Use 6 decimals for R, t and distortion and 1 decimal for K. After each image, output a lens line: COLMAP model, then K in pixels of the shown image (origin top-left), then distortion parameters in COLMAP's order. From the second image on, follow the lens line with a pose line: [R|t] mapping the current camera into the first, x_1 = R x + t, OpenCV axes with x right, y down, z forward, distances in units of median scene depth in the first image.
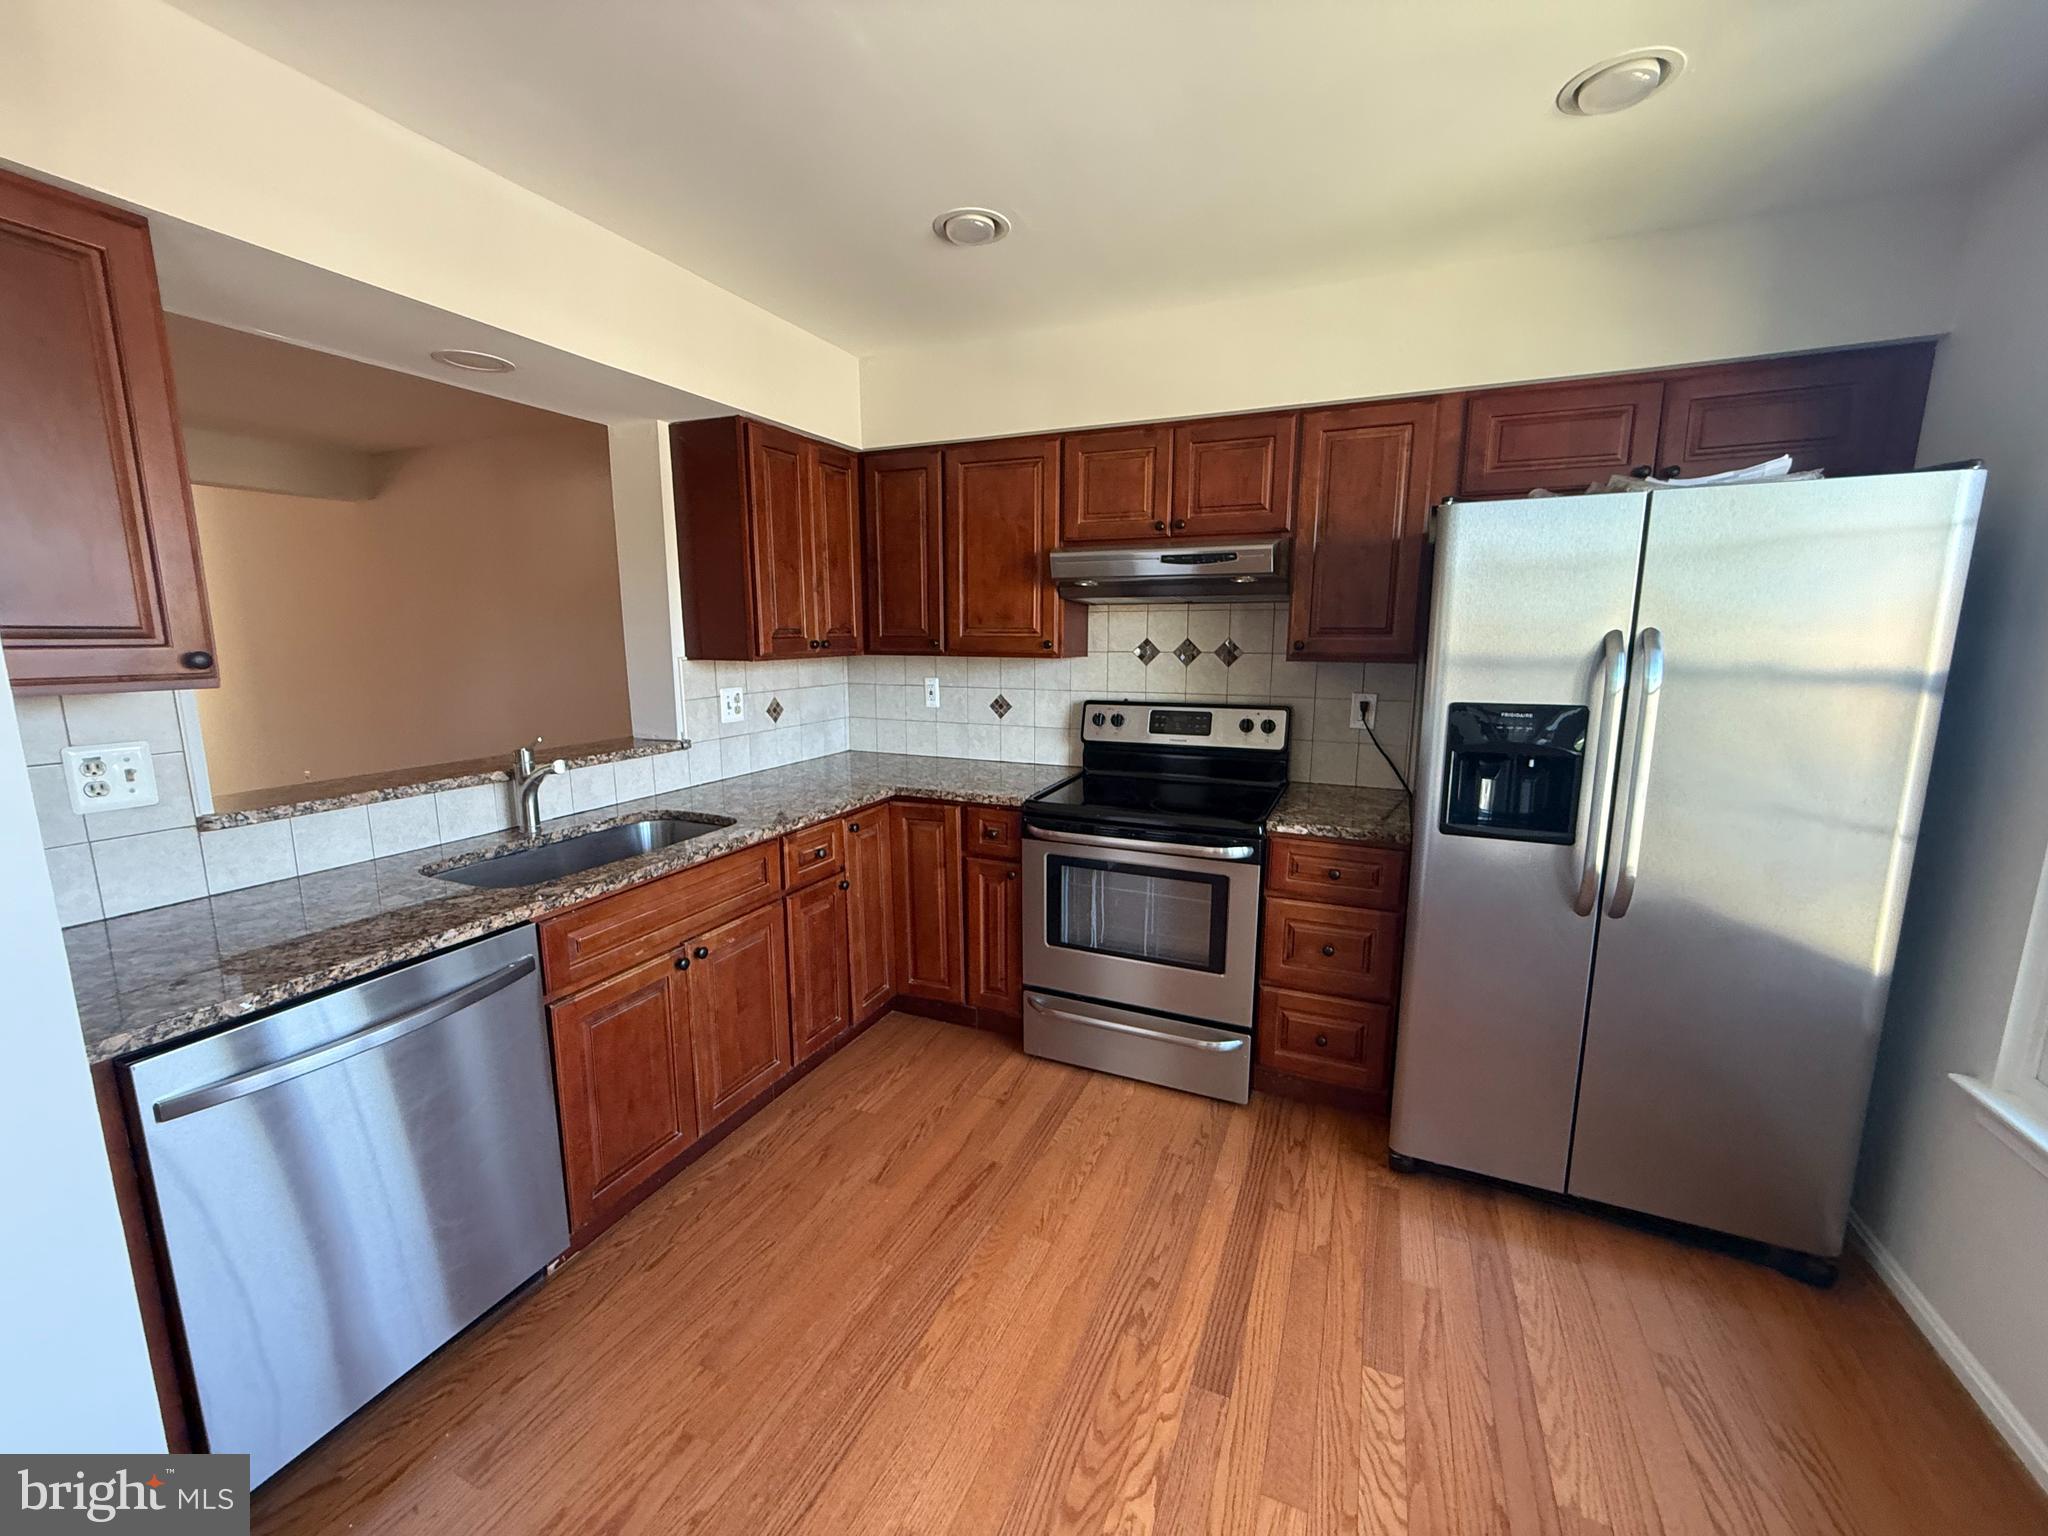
lens RADIAL K [[814.4, 0, 1030.8], [0, 814.4, 765.9], [0, 0, 1]] dist [0.006517, -0.000911]
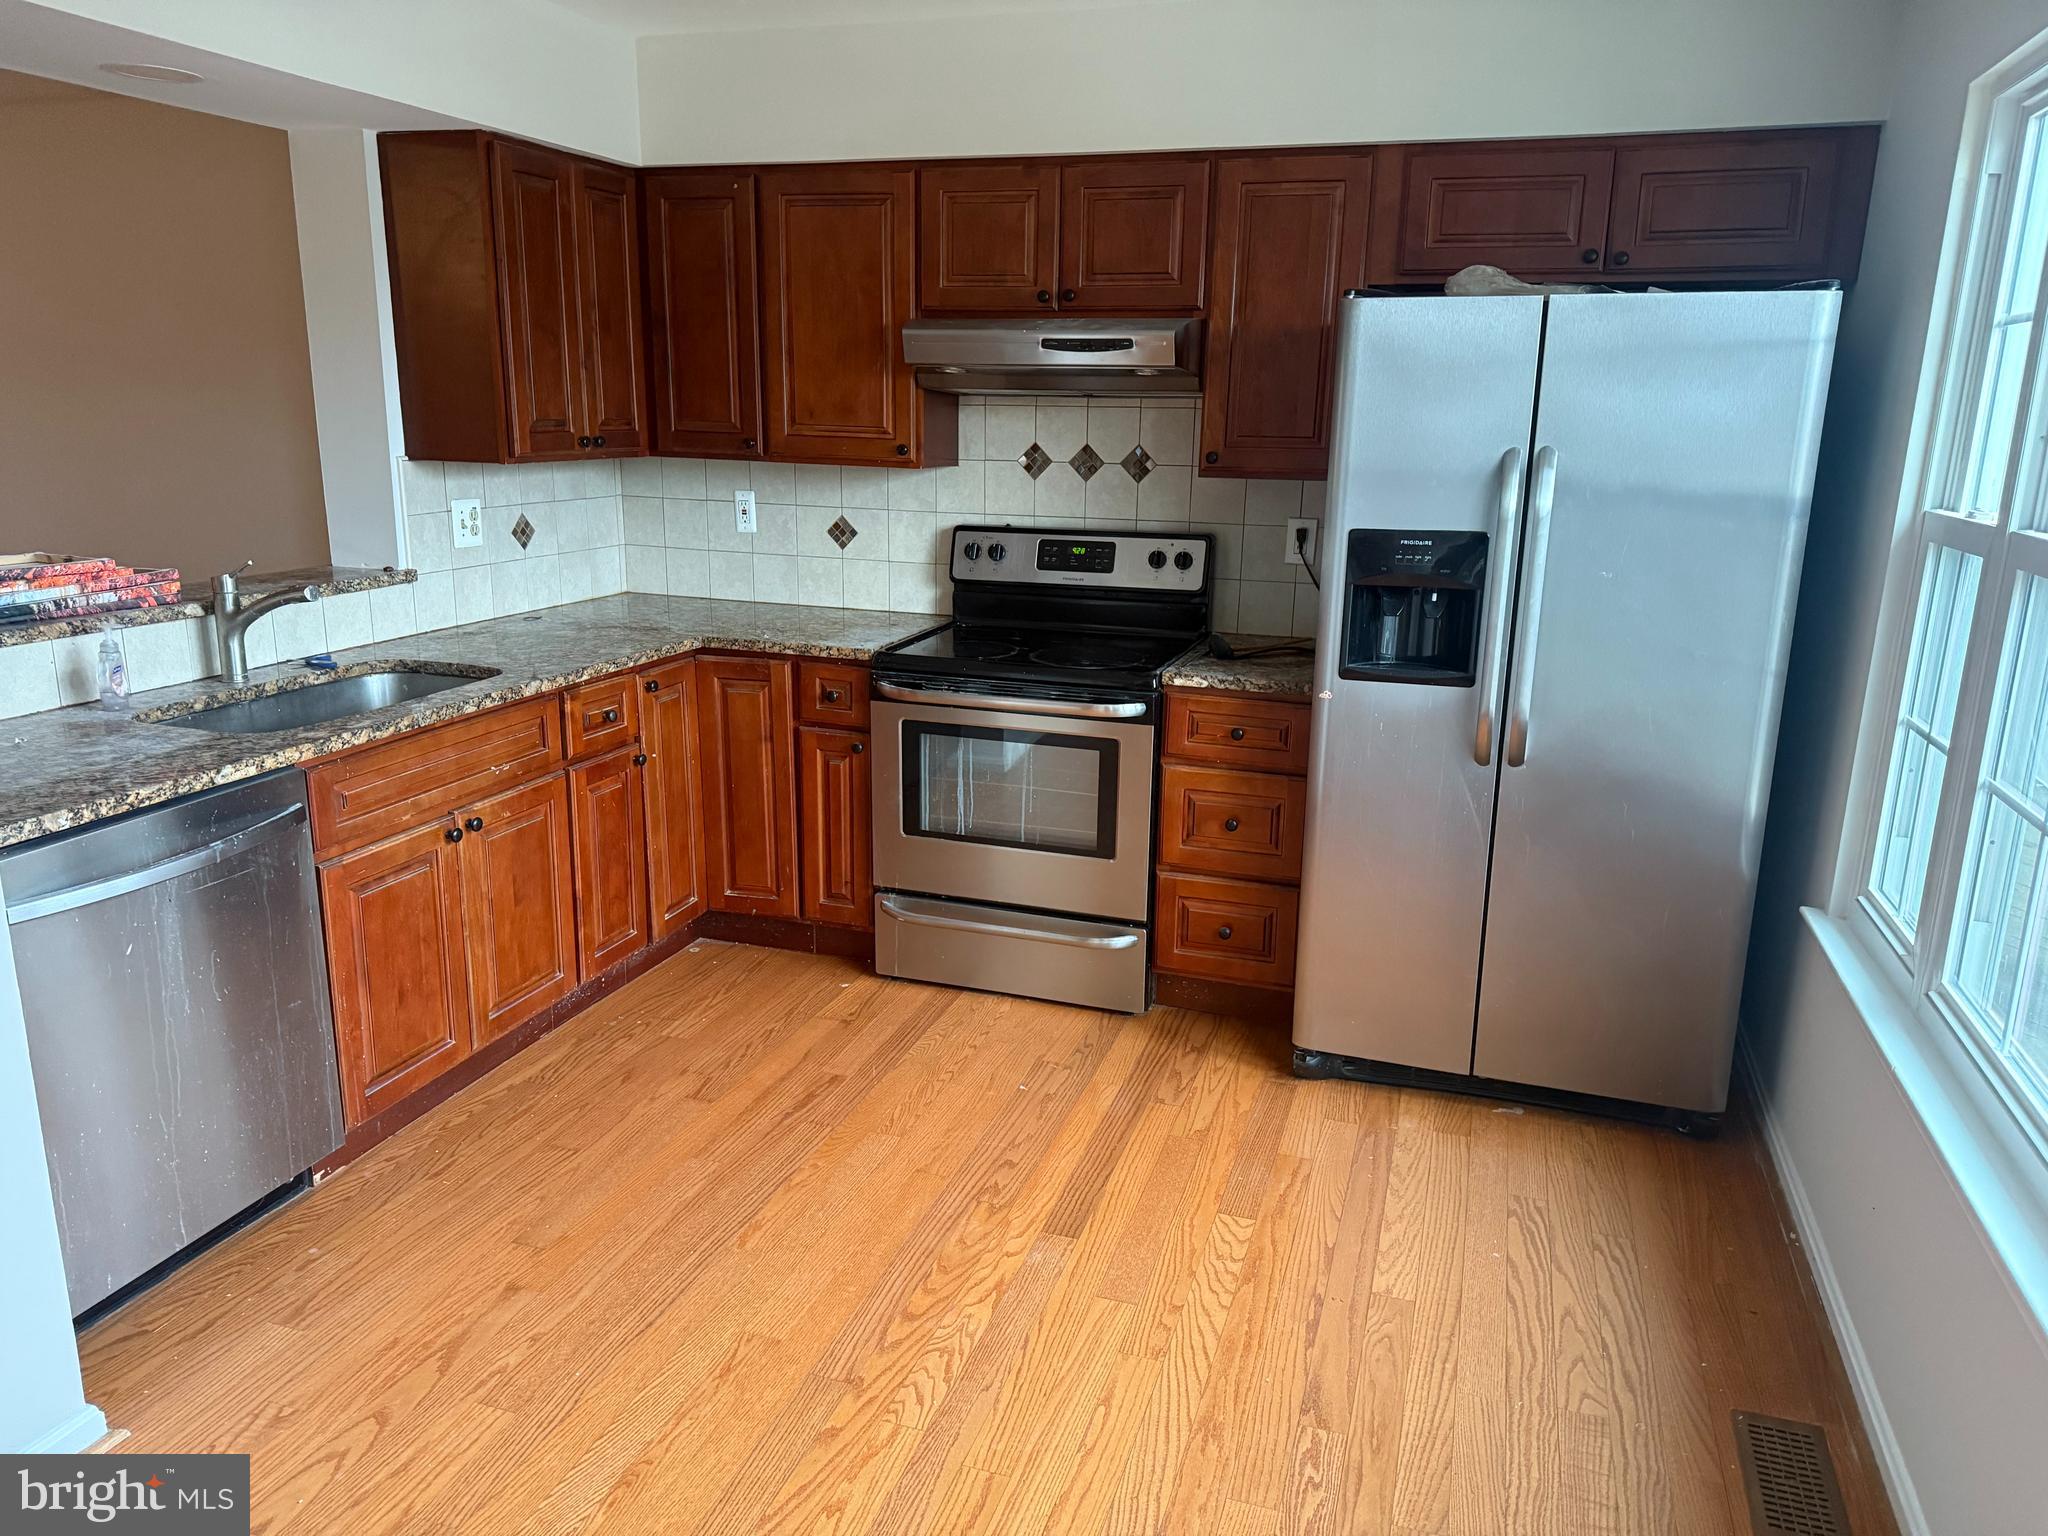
lens RADIAL K [[1424.2, 0, 1046.2], [0, 1424.2, 773.8], [0, 0, 1]] dist [0.060897, -0.064275]
pose [[0.995274, -0.006685, 0.096878, 0.031318], [-0.001977, 0.996026, 0.089040, 0.045840], [-0.097088, -0.088811, 0.991306, -0.486112]]
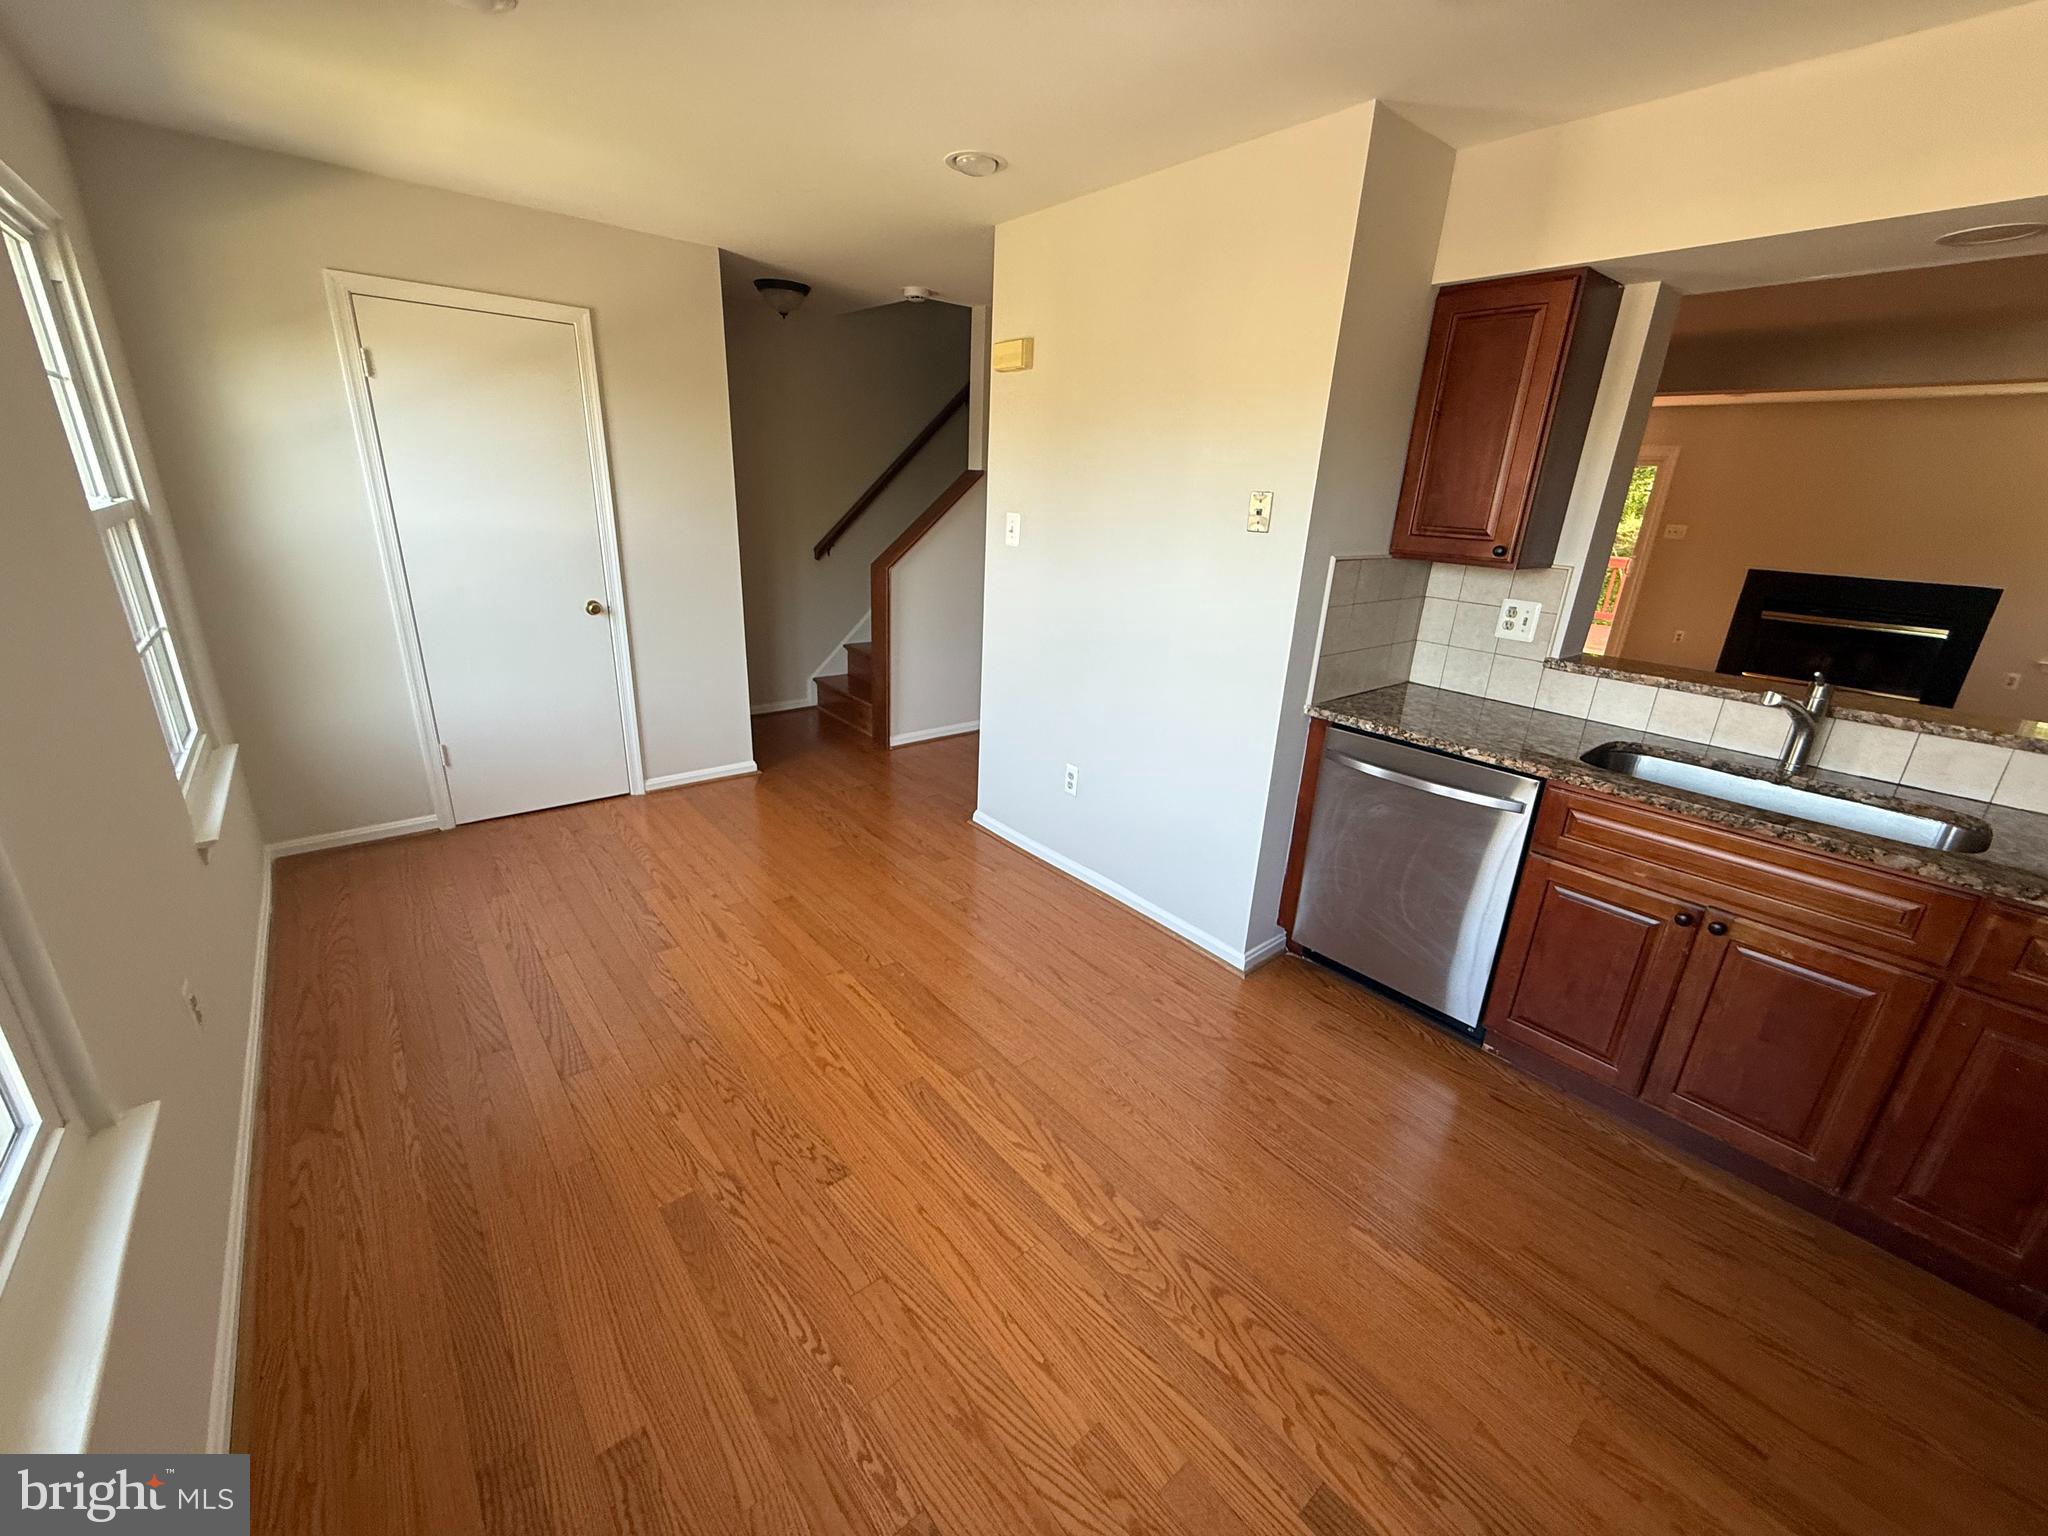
lens RADIAL K [[814.4, 0, 1006.0], [0, 814.4, 771.3], [0, 0, 1]] dist [0.006517, -0.000911]
pose [[-0.467718, 0.273119, -0.840622, 0.647395], [-0.189230, 0.898069, 0.397070, -0.128831], [0.863384, 0.344788, -0.368361, 0.587894]]
